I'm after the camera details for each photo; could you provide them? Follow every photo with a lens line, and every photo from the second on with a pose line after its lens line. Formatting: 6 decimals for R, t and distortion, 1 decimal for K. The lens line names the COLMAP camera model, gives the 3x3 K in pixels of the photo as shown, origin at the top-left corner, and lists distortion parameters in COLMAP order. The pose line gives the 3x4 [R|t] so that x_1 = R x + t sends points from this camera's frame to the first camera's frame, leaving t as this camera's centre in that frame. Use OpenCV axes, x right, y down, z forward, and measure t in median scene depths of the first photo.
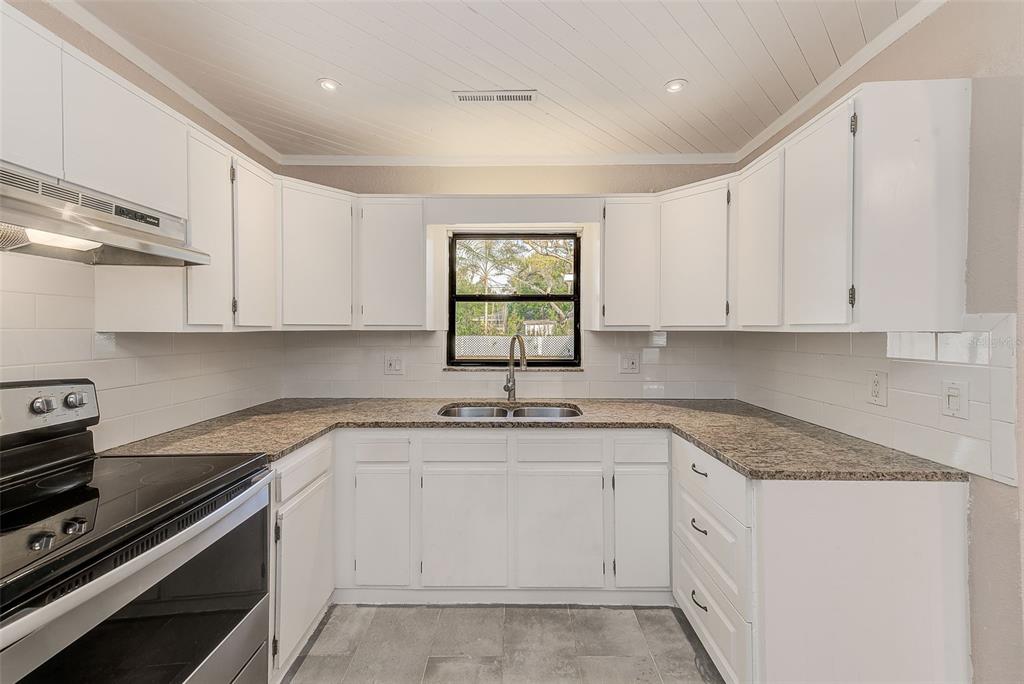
lens RADIAL K [[406.5, 0, 515.5], [0, 406.5, 328.9], [0, 0, 1]] dist [0.024540, -0.000268]
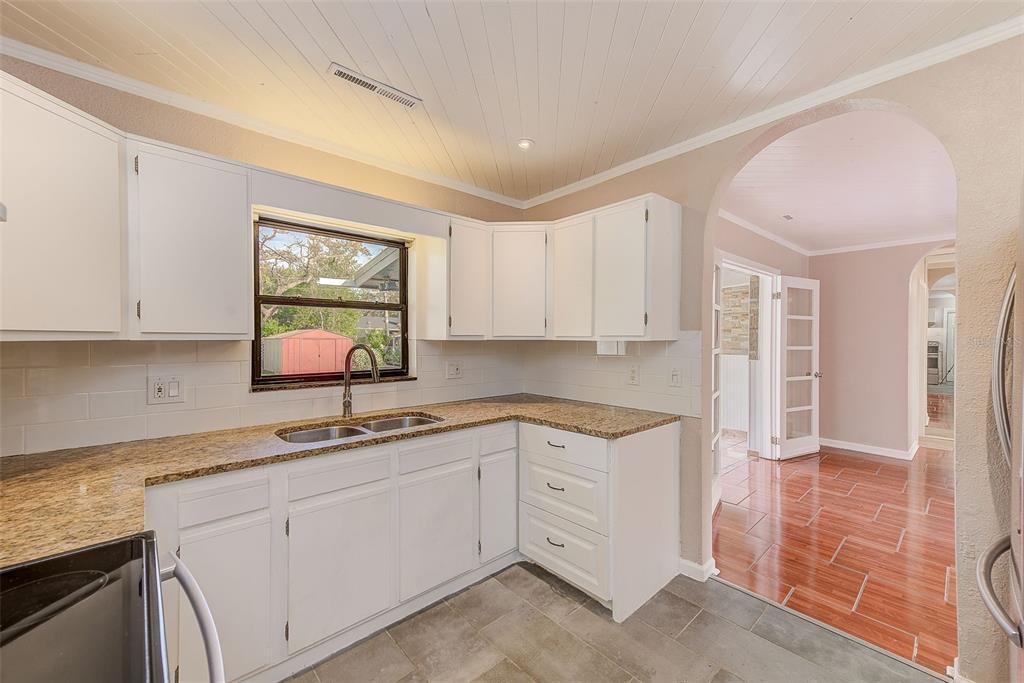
lens RADIAL K [[403.5, 0, 521.6], [0, 403.5, 340.9], [0, 0, 1]] dist [0.024718, -0.000073]
pose [[0.738865, -0.003599, 0.673844, -0.428169], [-0.001710, 0.999973, 0.007216, -0.001550], [-0.673852, -0.006484, 0.738838, 0.090276]]
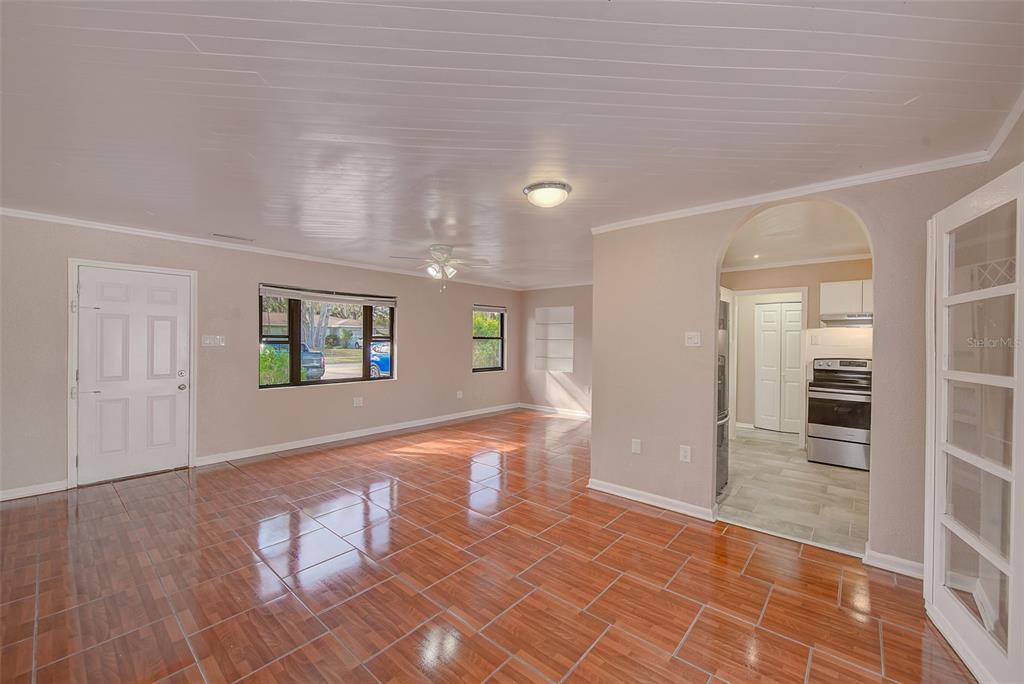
lens RADIAL K [[408.9, 0, 508.0], [0, 408.9, 323.6], [0, 0, 1]] dist [0.005192, -0.000584]
pose [[-0.663162, -0.034136, -0.747697, 2.590468], [-0.009001, 0.999251, -0.037638, -0.021968], [0.748422, -0.018230, -0.662973, 0.611840]]
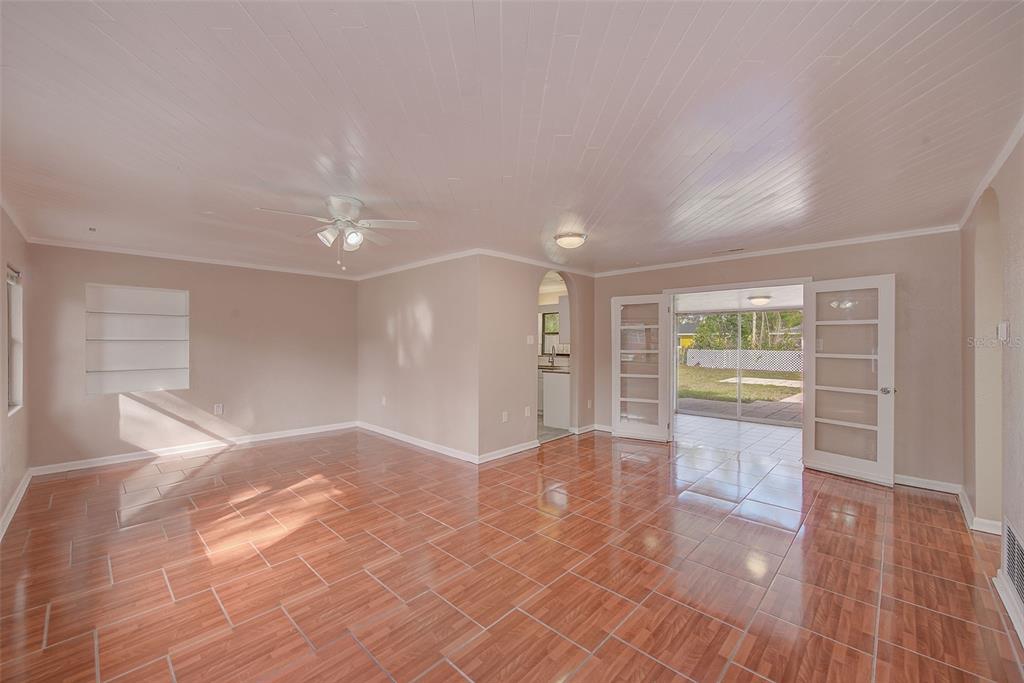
lens RADIAL K [[406.0, 0, 519.7], [0, 406.0, 343.3], [0, 0, 1]] dist [0.000209, -0.000051]
pose [[0.725518, 0.003246, -0.688196, 2.629999], [-0.001561, 0.999994, 0.003072, -0.017098], [0.688202, -0.001154, 0.725519, -1.992812]]
